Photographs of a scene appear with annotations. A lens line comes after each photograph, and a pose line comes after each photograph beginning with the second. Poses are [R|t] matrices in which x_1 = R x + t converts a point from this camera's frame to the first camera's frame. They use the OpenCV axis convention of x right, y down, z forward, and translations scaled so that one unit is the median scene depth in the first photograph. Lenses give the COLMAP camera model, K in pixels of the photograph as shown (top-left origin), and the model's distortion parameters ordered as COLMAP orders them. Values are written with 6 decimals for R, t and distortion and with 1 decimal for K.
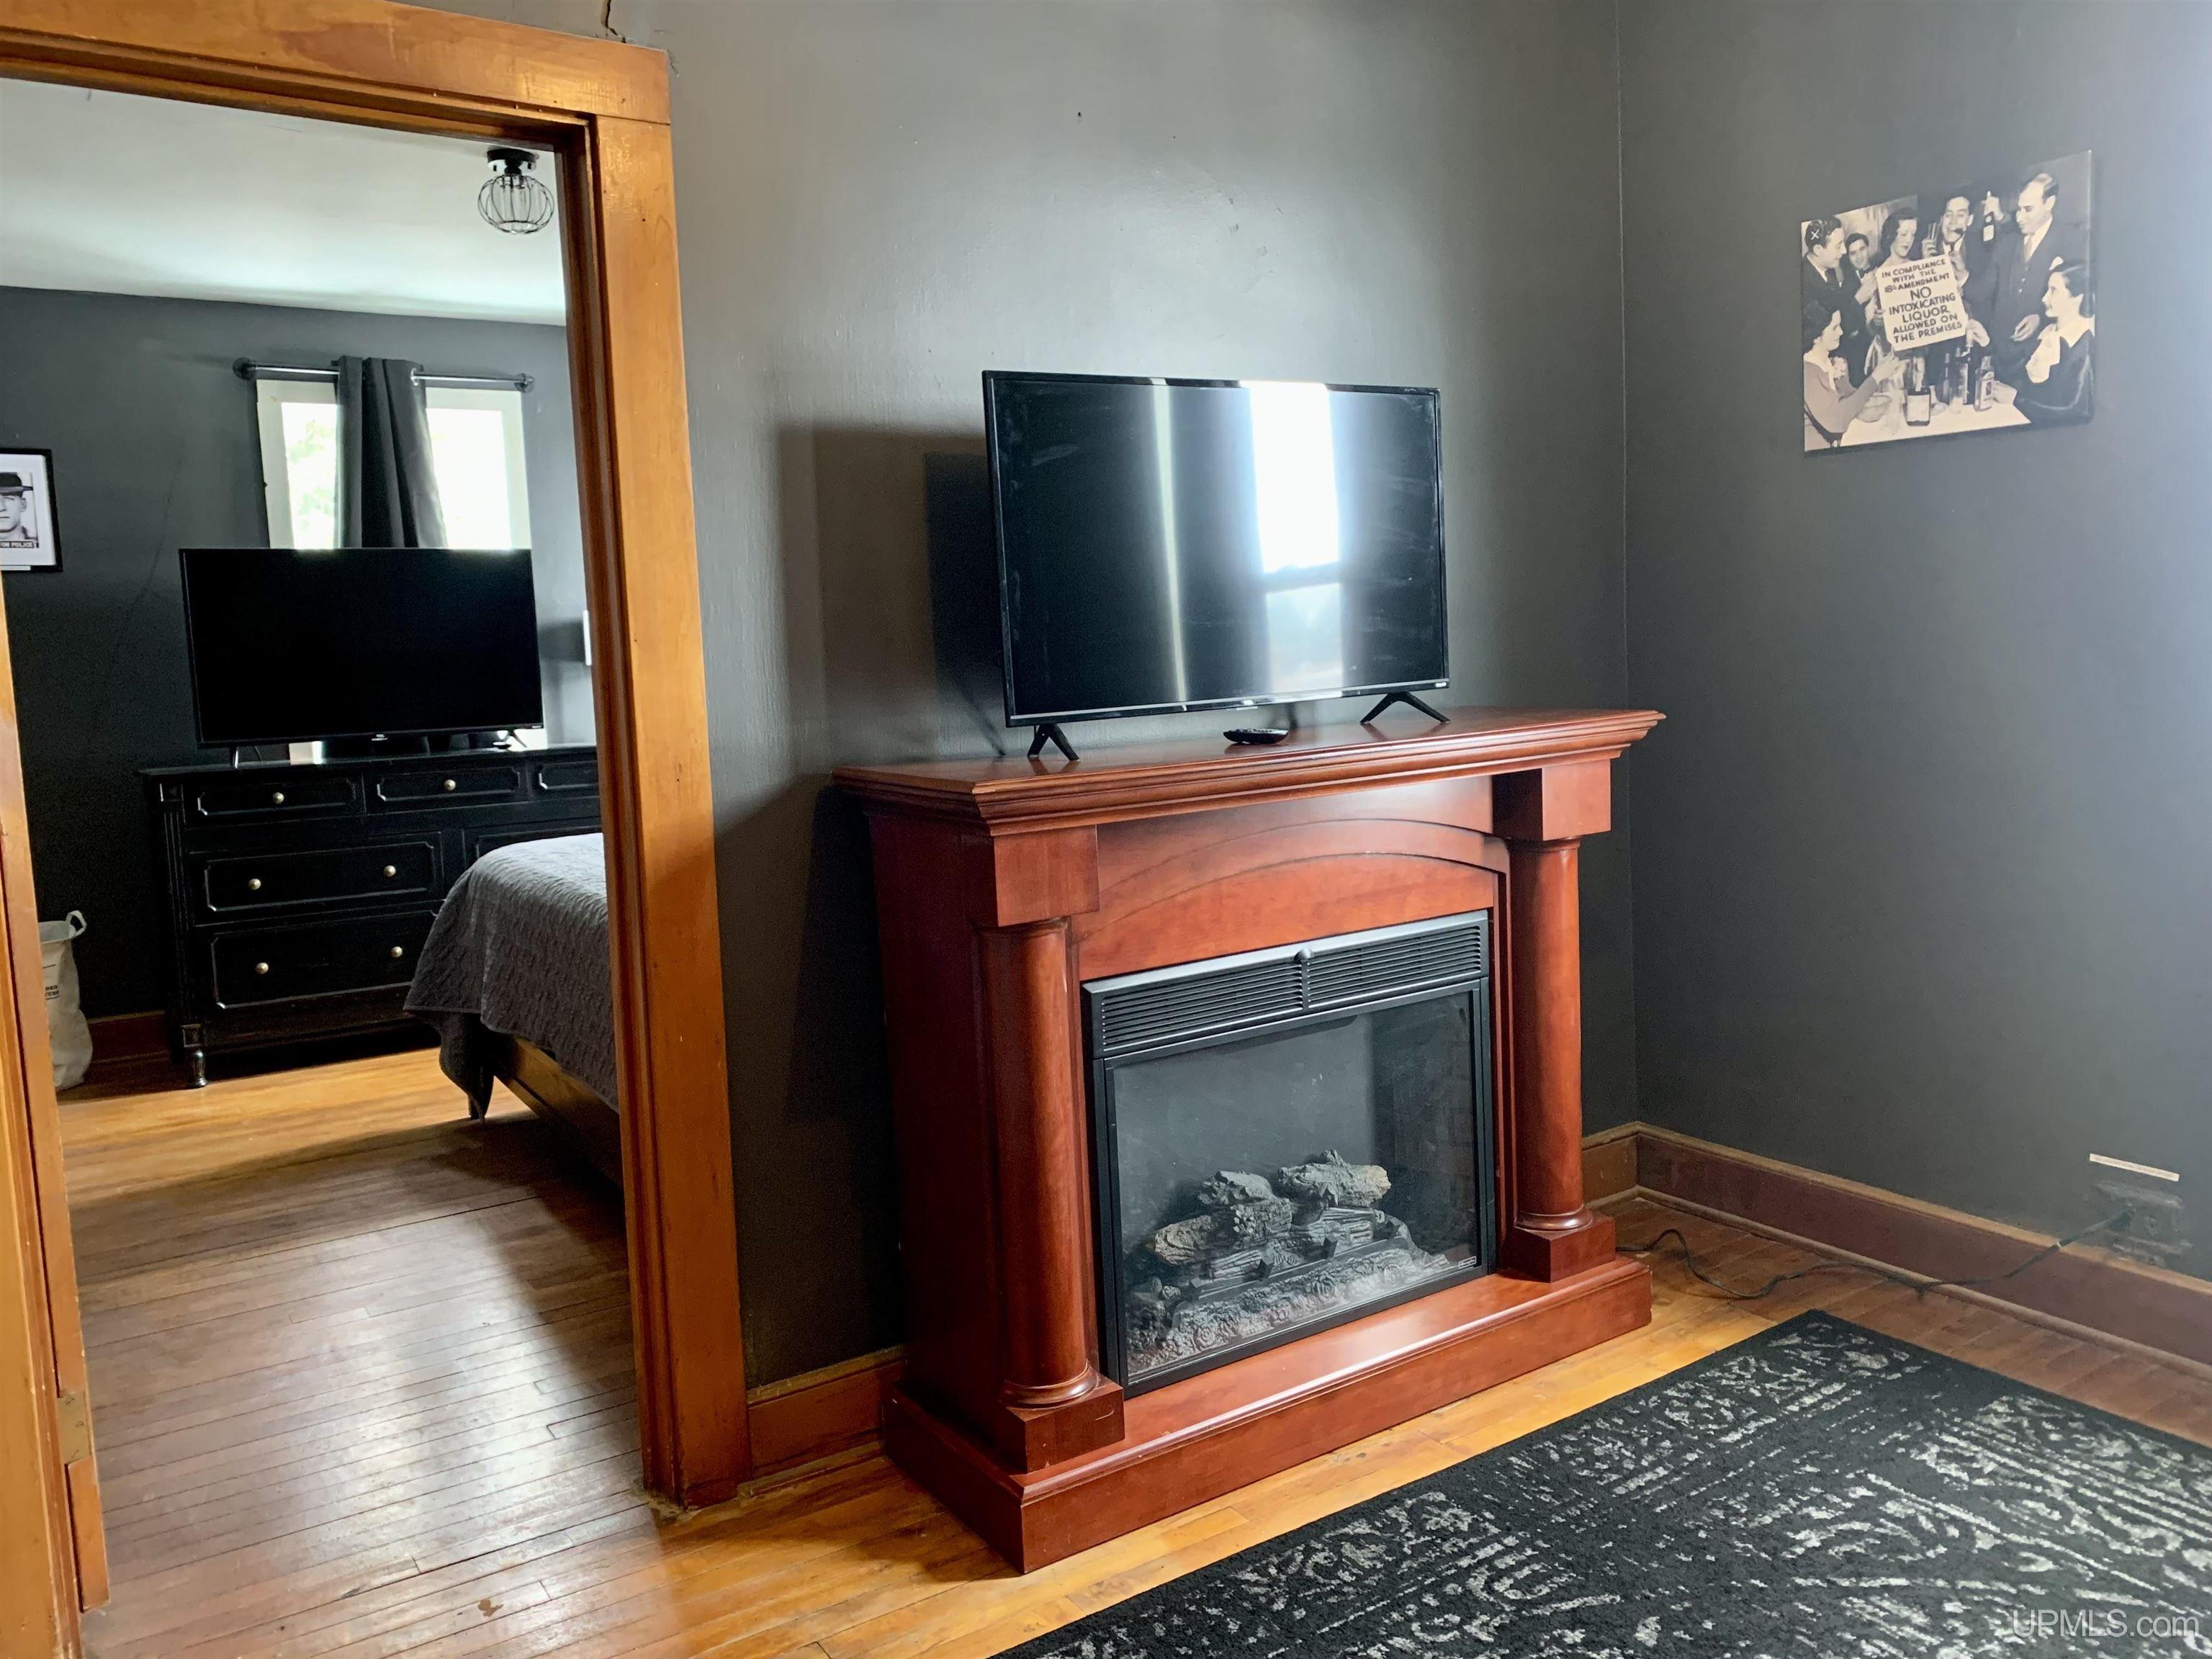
lens RADIAL K [[1665.7, 0, 1106.0], [0, 1665.7, 829.5], [0, 0, 1]] dist [-0.006832, 0.004849]
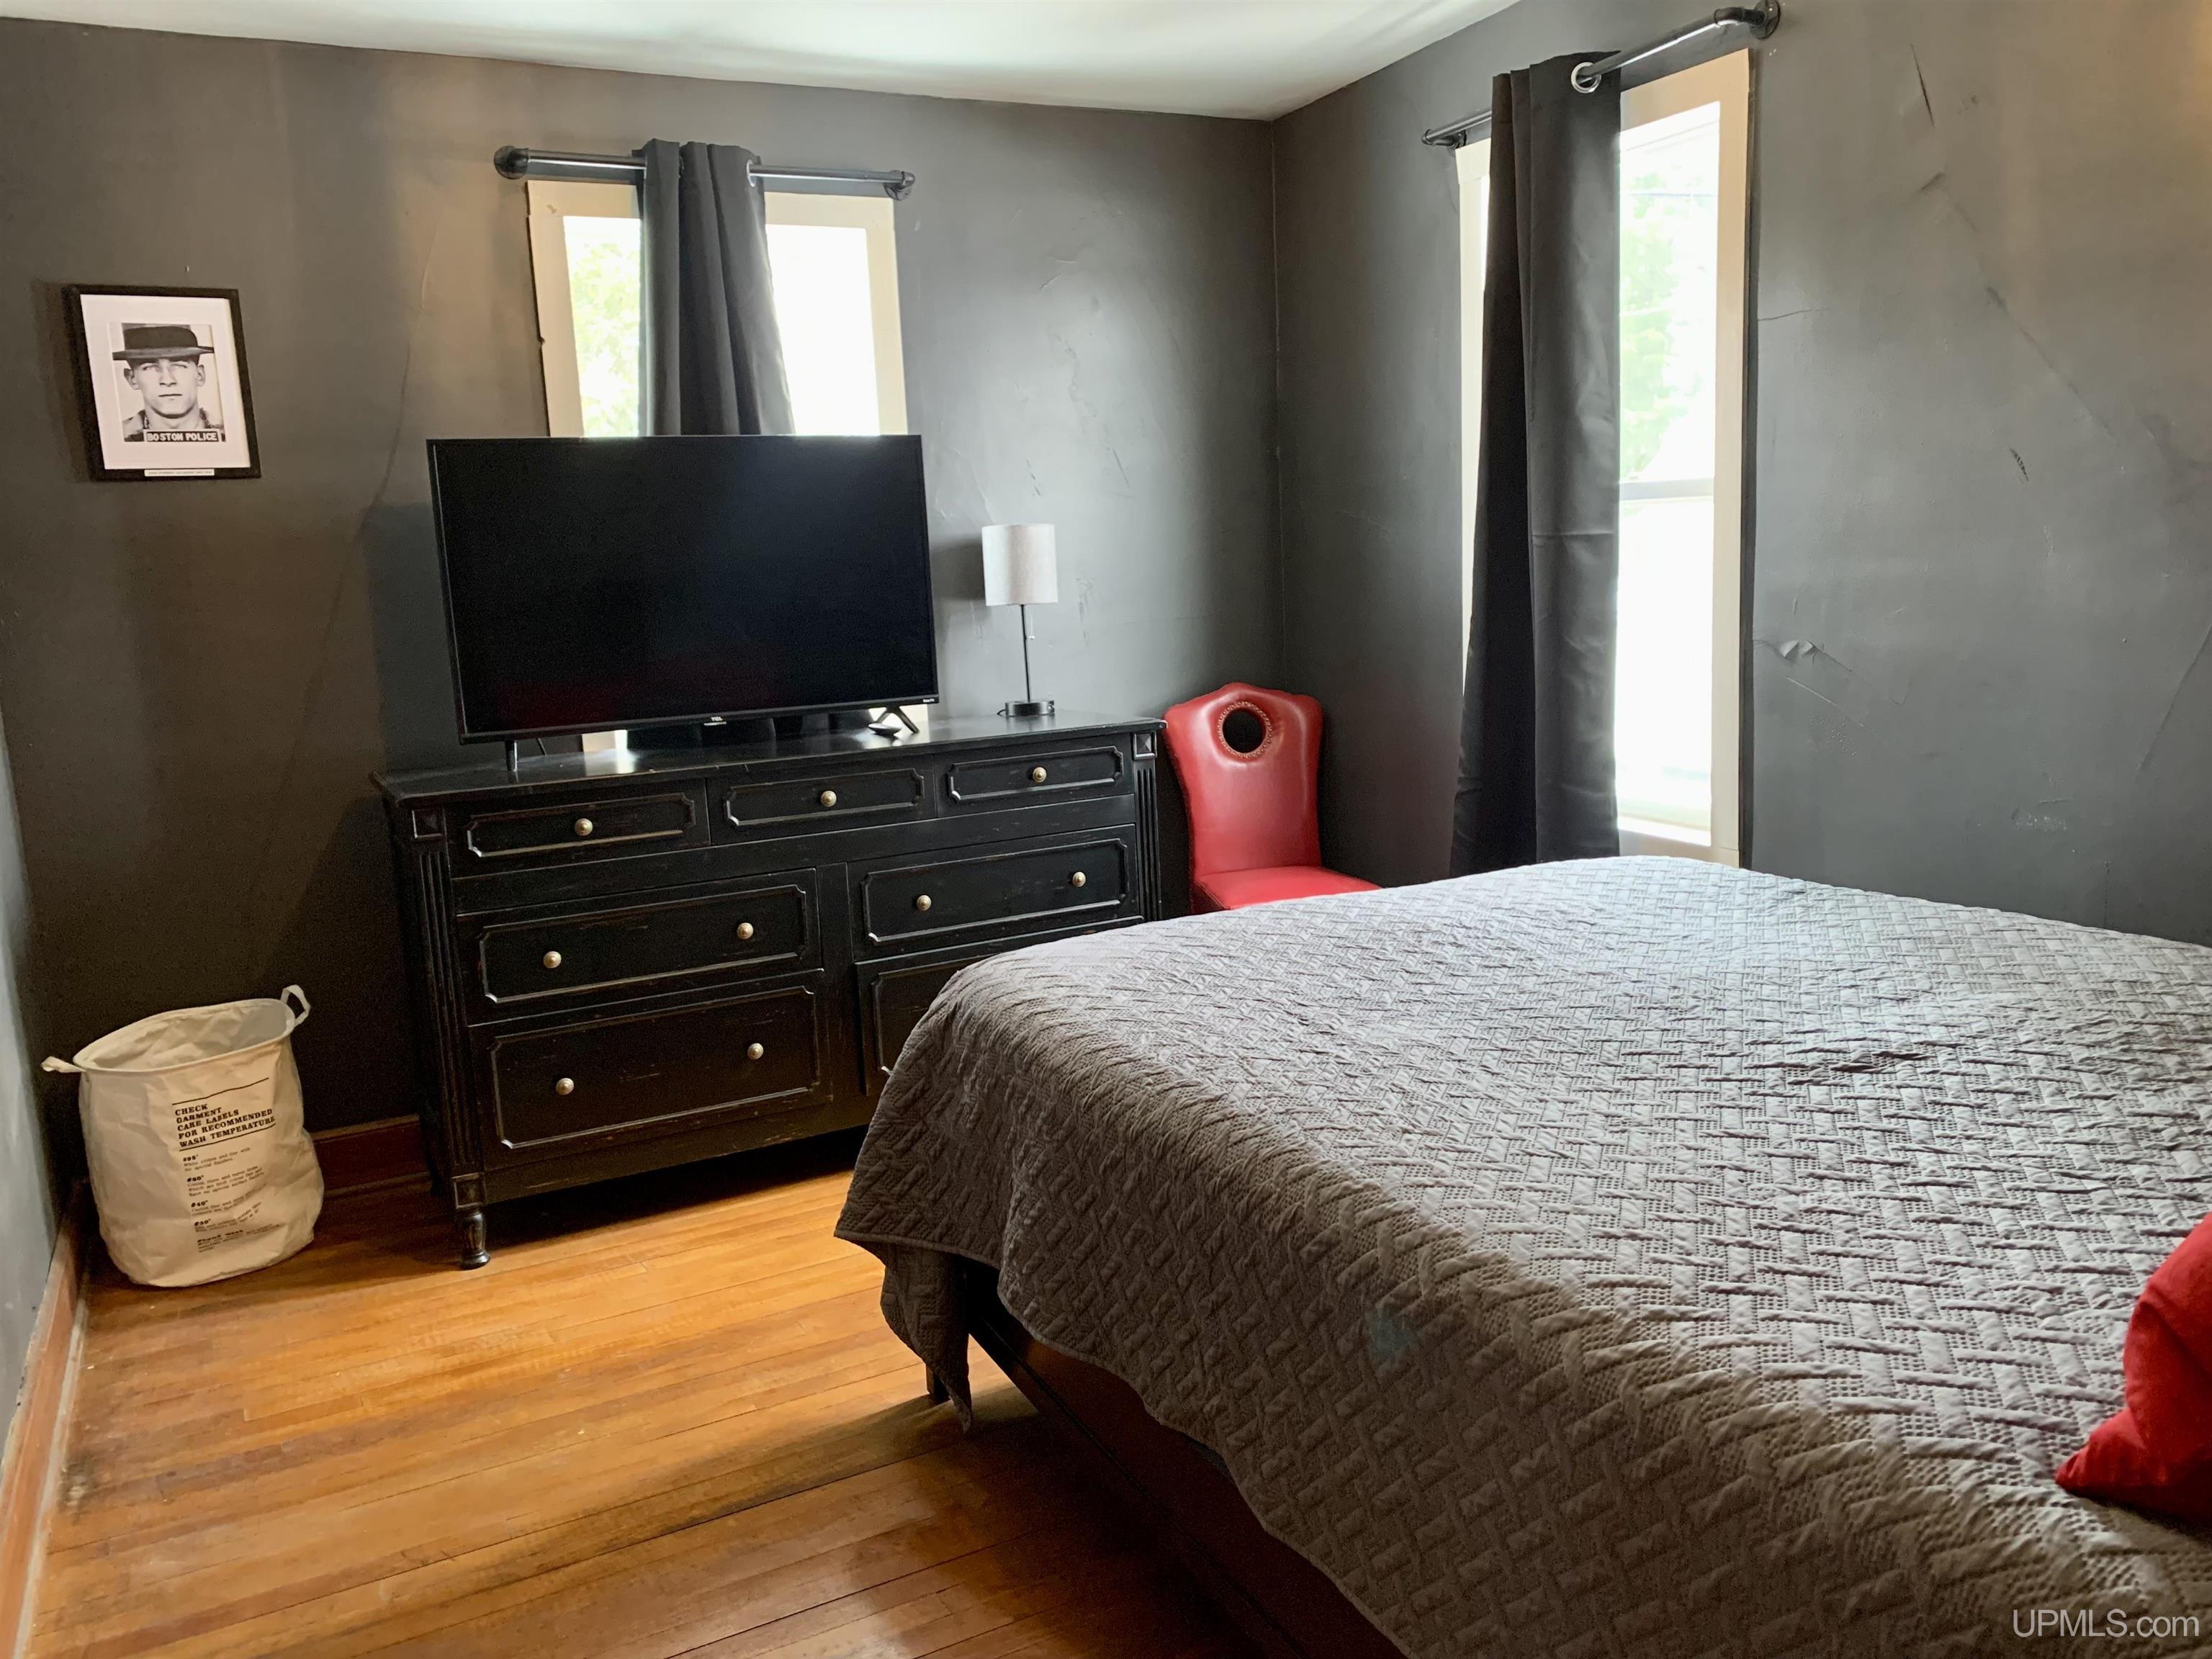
lens RADIAL K [[1683.1, 0, 1106.0], [0, 1683.1, 829.5], [0, 0, 1]] dist [0.001854, -0.006321]
pose [[0.994474, 0.008116, -0.104673, -0.221244], [-0.001439, 0.997968, 0.063709, -0.058140], [0.104977, -0.063206, 0.992464, 0.361135]]
